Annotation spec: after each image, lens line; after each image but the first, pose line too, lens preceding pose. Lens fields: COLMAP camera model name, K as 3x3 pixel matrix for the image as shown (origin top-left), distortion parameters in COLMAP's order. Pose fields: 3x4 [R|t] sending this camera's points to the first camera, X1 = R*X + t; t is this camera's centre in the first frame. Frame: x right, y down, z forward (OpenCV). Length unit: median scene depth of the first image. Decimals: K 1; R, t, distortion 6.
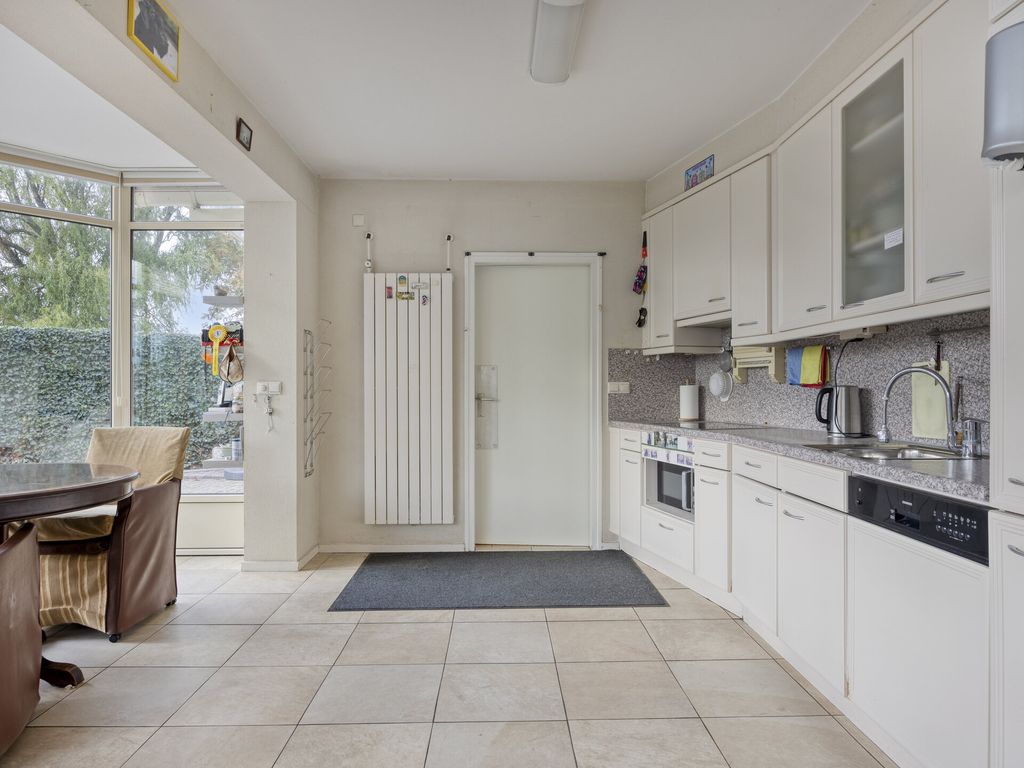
lens RADIAL K [[627.9, 0, 512.4], [0, 627.9, 383.1], [0, 0, 1]] dist [-0.014652, 0.001462]
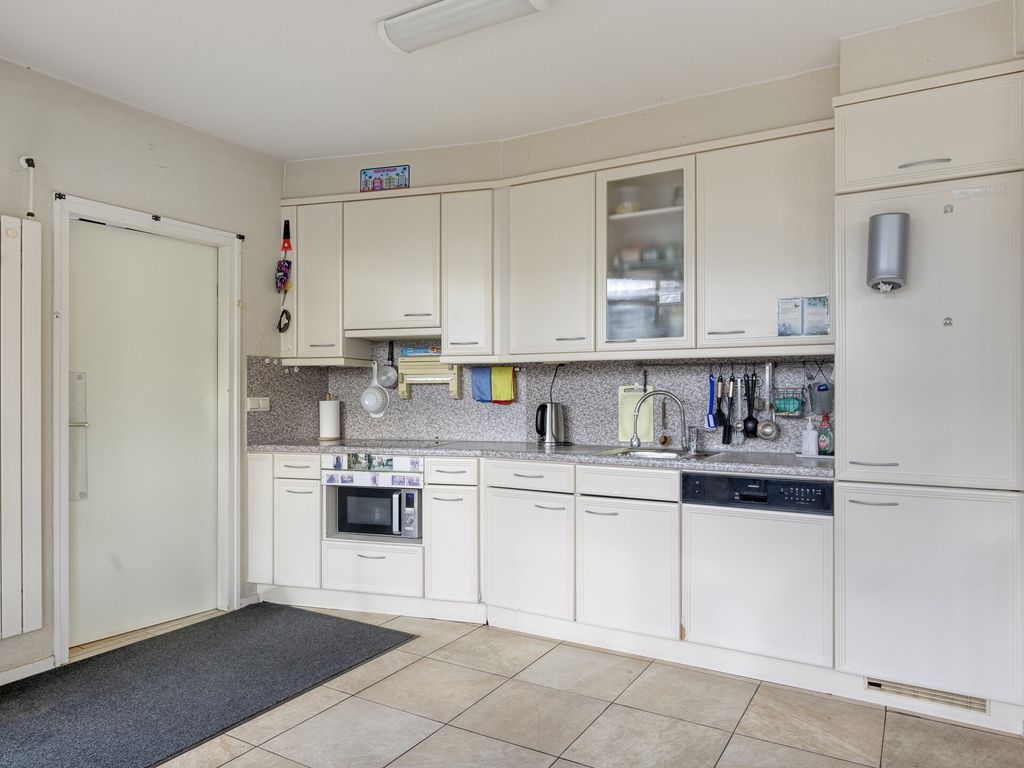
lens RADIAL K [[684.3, 0, 512.9], [0, 684.3, 389.8], [0, 0, 1]] dist [-0.008591, 0.003337]
pose [[0.528622, 0.004188, 0.848847, -0.468892], [-0.006061, 0.999981, -0.001159, -0.014256], [-0.848835, -0.004533, 0.528638, 0.280982]]
